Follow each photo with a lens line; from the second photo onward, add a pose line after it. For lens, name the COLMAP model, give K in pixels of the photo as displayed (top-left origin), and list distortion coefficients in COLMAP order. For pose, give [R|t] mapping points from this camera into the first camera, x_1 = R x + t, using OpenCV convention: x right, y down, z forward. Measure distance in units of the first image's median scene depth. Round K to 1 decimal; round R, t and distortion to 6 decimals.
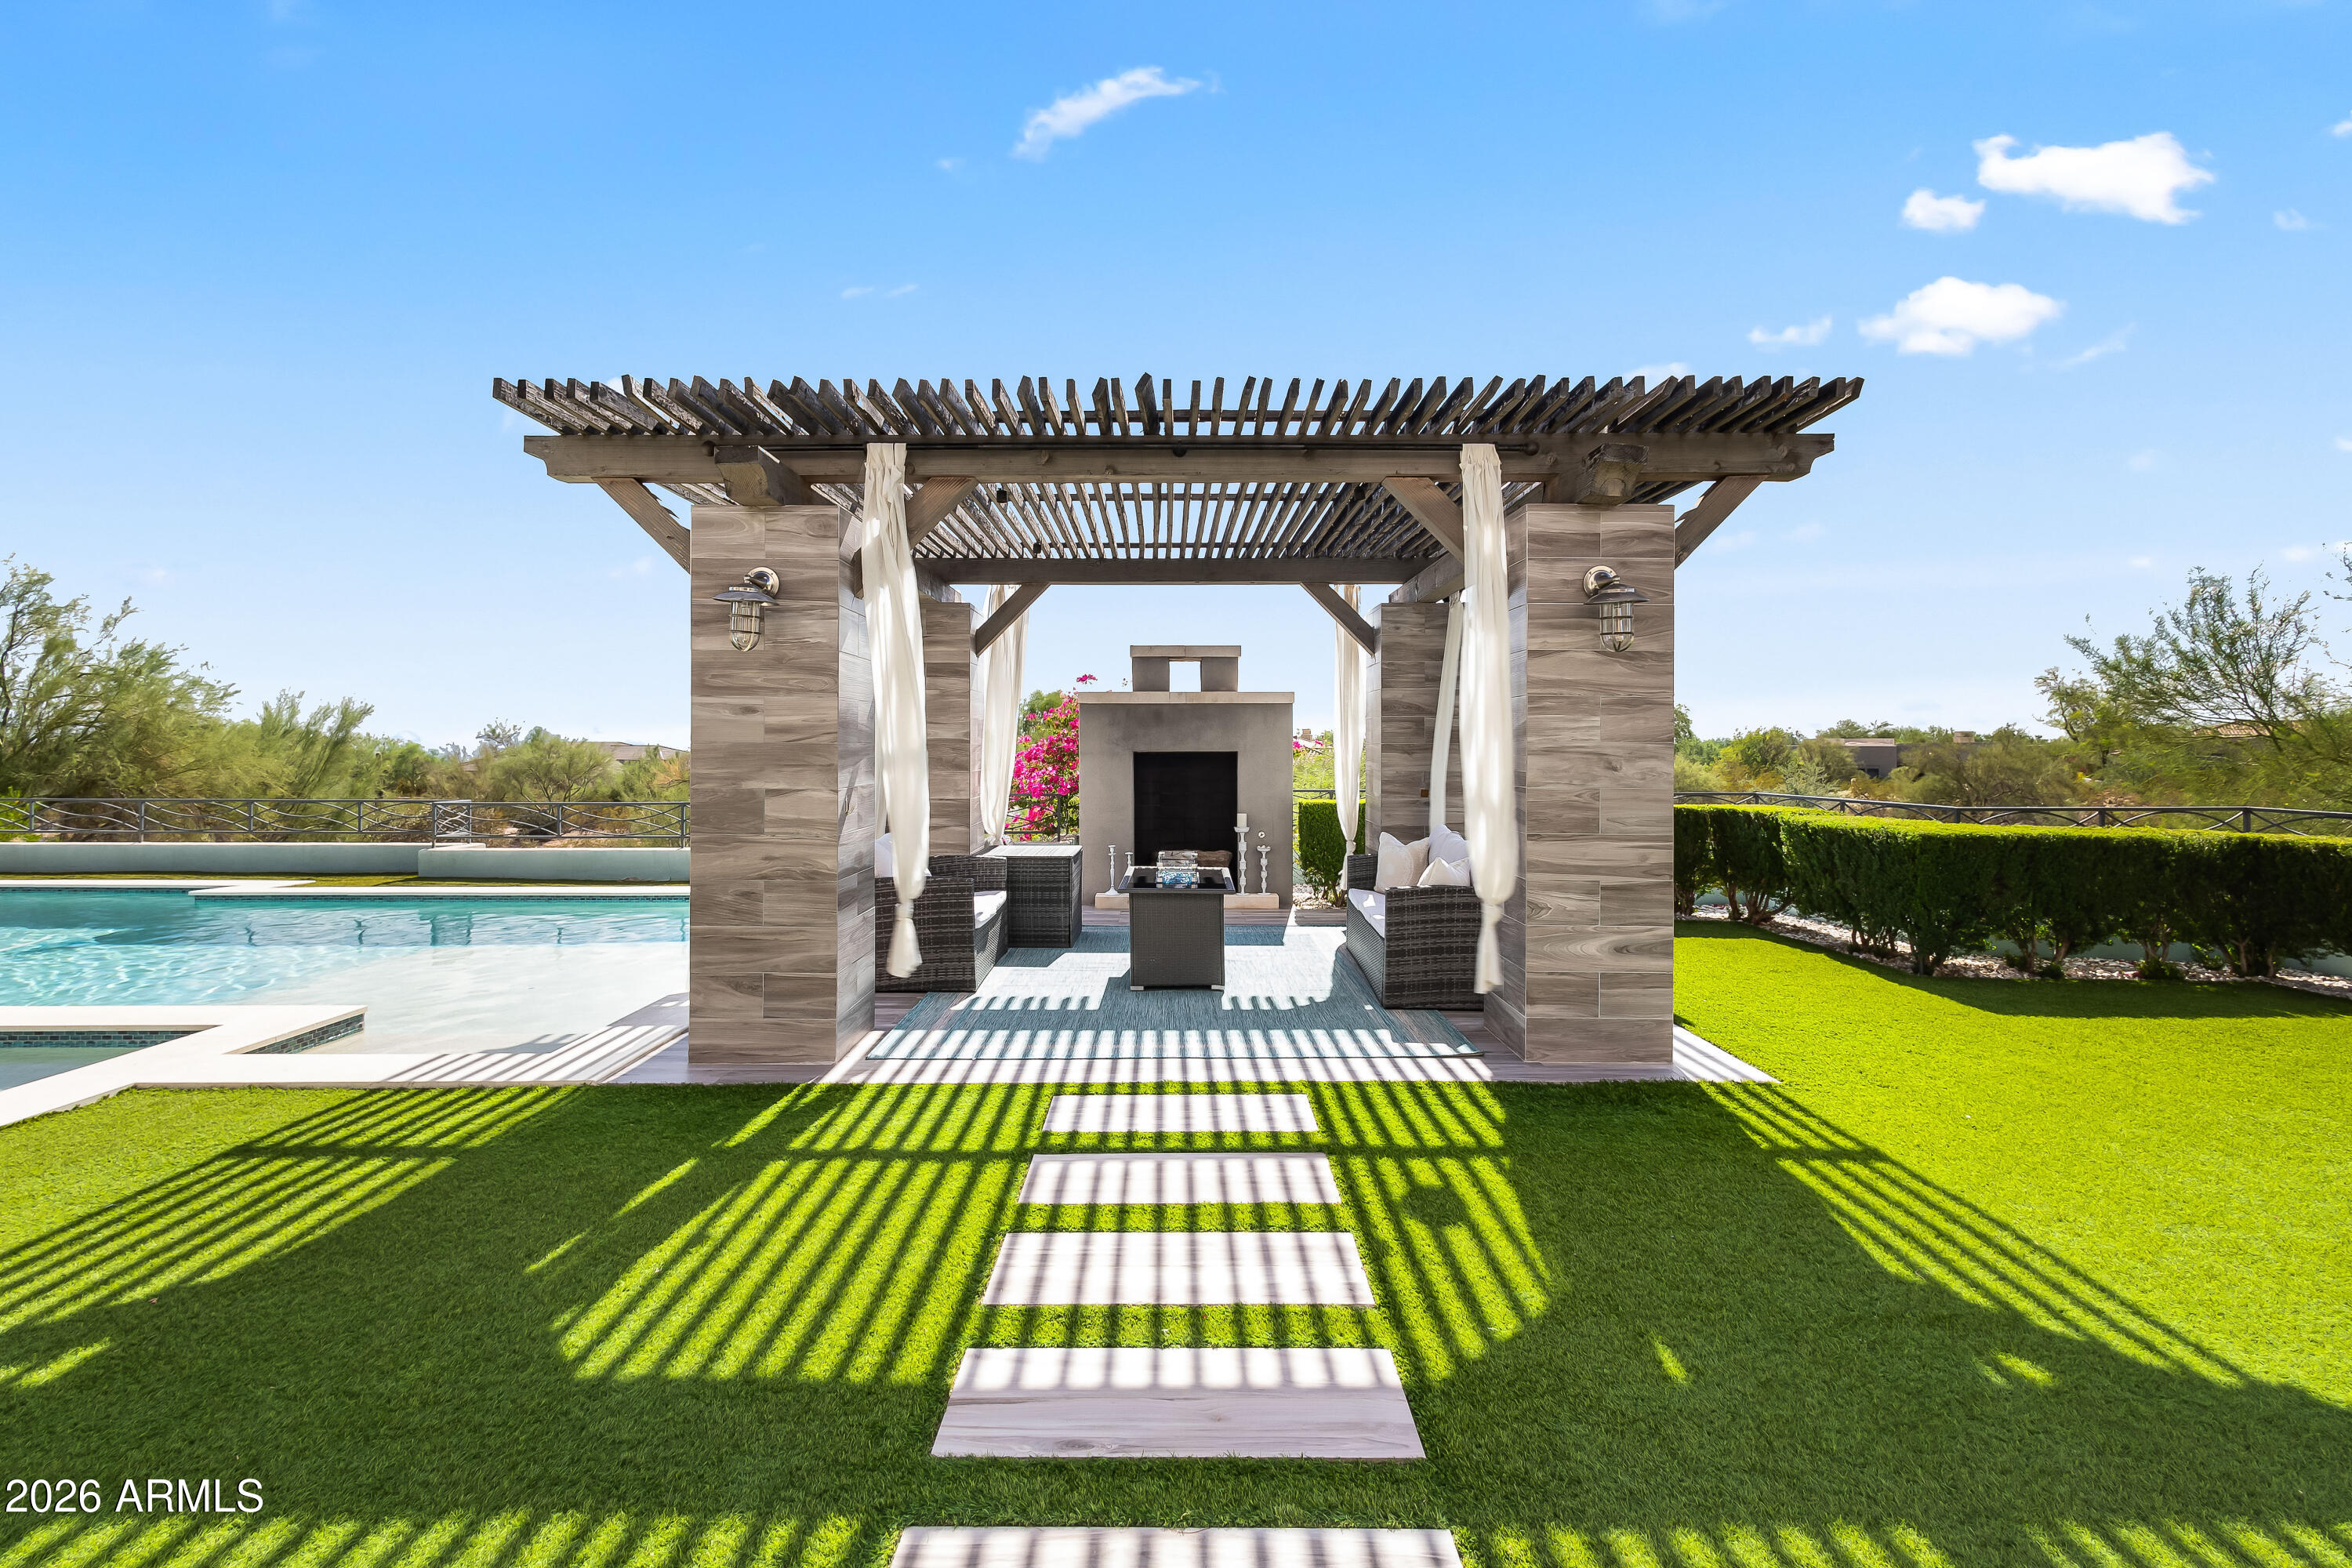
lens RADIAL K [[1133.7, 0, 1175.1], [0, 1133.7, 739.0], [0, 0, 1]] dist [0.004008, 0.000819]
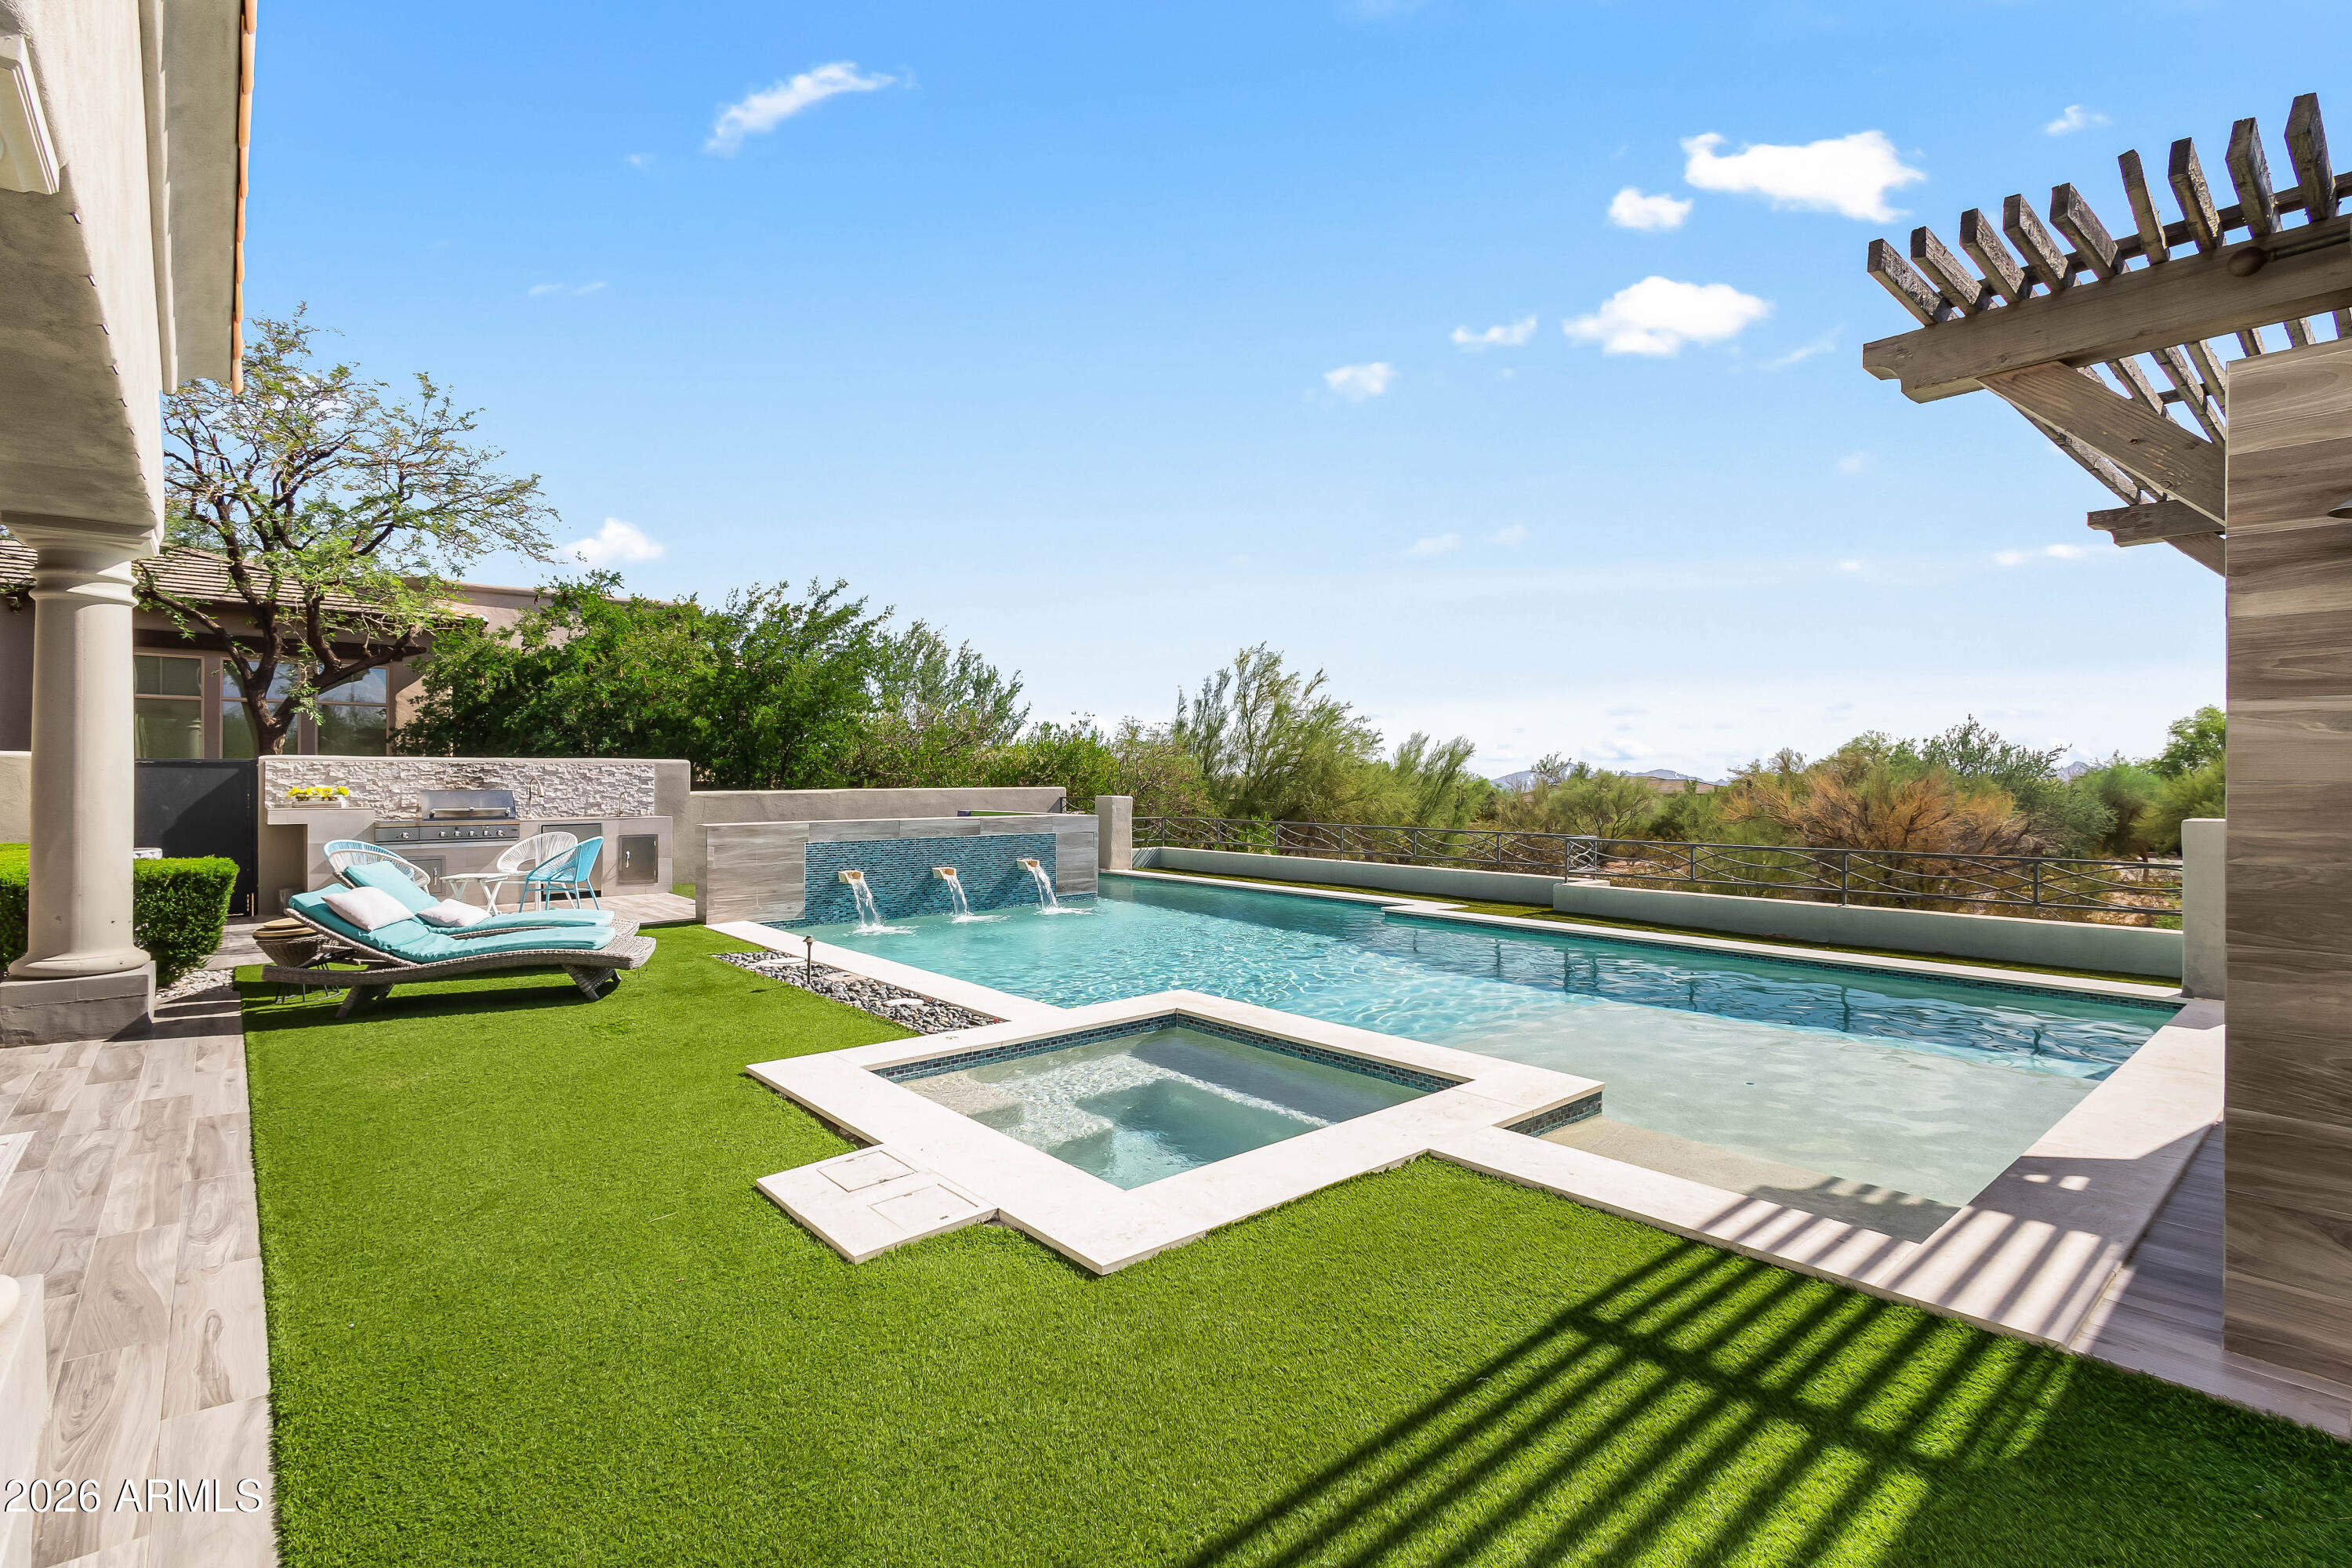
lens RADIAL K [[1113.1, 0, 1211.2], [0, 1113.1, 780.7], [0, 0, 1]] dist [-0.002075, -0.000726]
pose [[0.675319, 0.002428, -0.737522, -0.358207], [0.001316, 0.999989, 0.004496, -0.002366], [0.737524, -0.004007, 0.675309, 0.254114]]
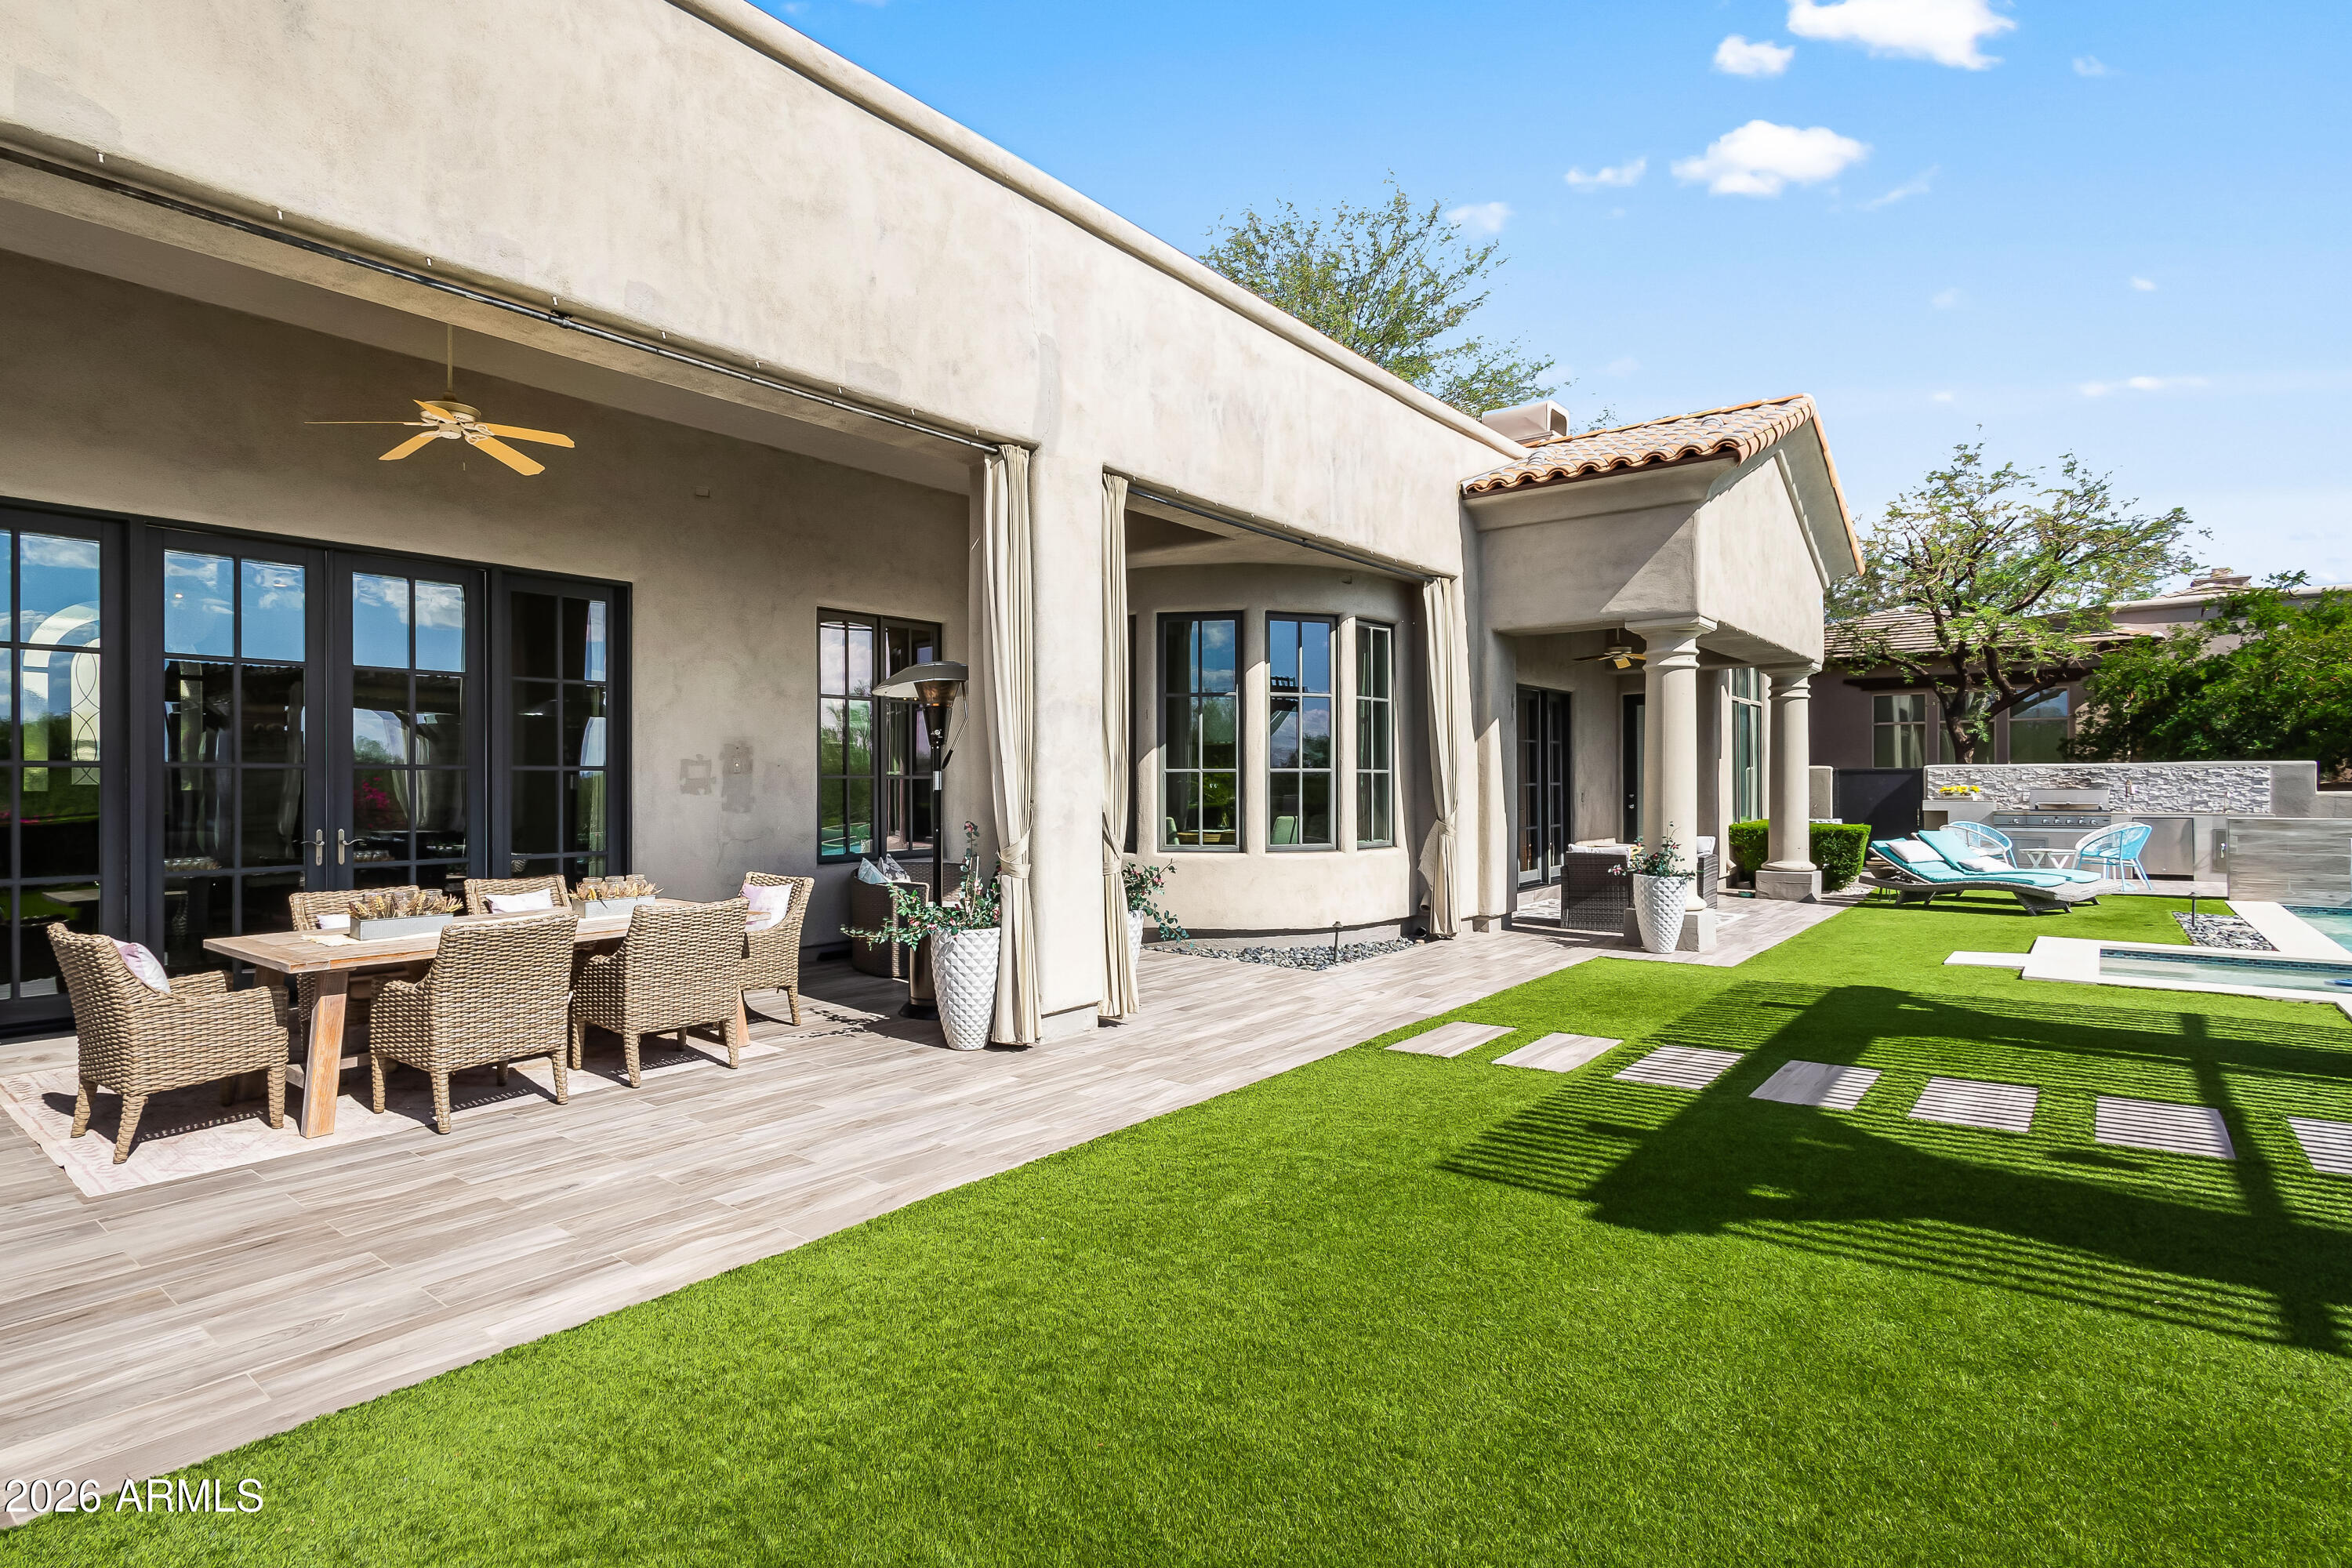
lens RADIAL K [[1166.1, 0, 1106.9], [0, 1166.1, 778.5], [0, 0, 1]] dist [0.002266, 0.001170]
pose [[-0.620757, -0.000497, -0.784003, 1.322085], [0.007887, 0.999945, -0.006878, -0.001419], [0.783963, -0.010453, -0.620719, 0.675795]]
